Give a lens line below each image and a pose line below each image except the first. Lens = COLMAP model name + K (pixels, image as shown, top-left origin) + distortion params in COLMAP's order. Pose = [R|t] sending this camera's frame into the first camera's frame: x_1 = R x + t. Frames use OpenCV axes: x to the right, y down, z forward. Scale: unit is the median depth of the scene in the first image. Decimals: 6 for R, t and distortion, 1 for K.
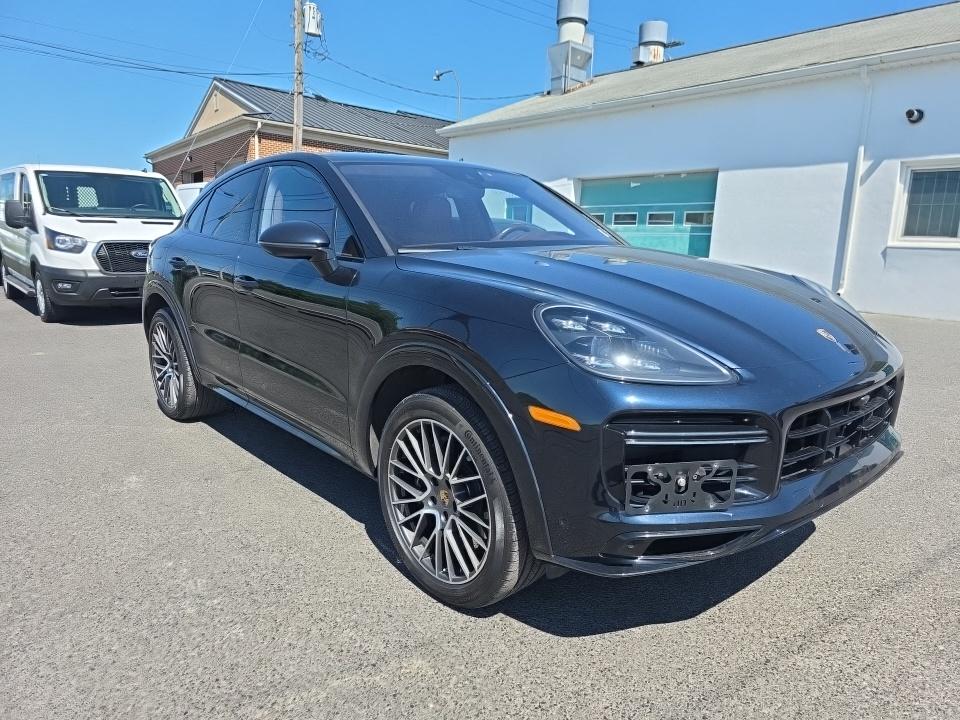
lens RADIAL K [[637.7, 0, 483.5], [0, 637.7, 366.9], [0, 0, 1]] dist [0.008228, -0.017330]
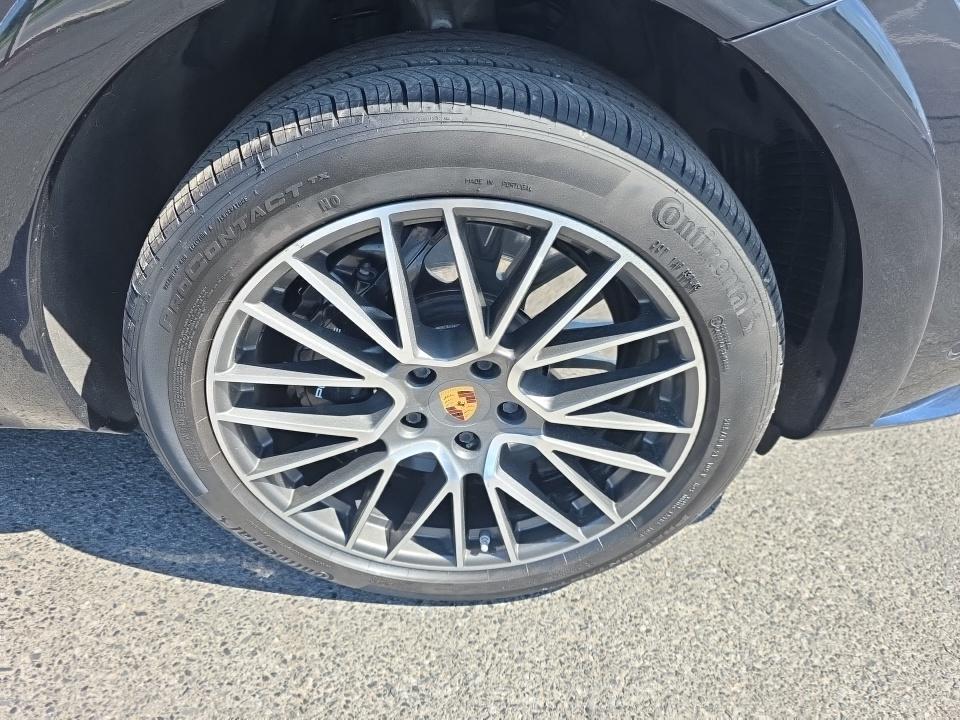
lens RADIAL K [[637.7, 0, 482.0], [0, 637.7, 360.5], [0, 0, 1]] dist [0.008228, -0.017330]
pose [[0.640028, -0.448360, 0.623969, -0.262250], [0.105838, 0.855792, 0.506378, 0.003194], [-0.761027, -0.258057, 0.595184, 0.767721]]
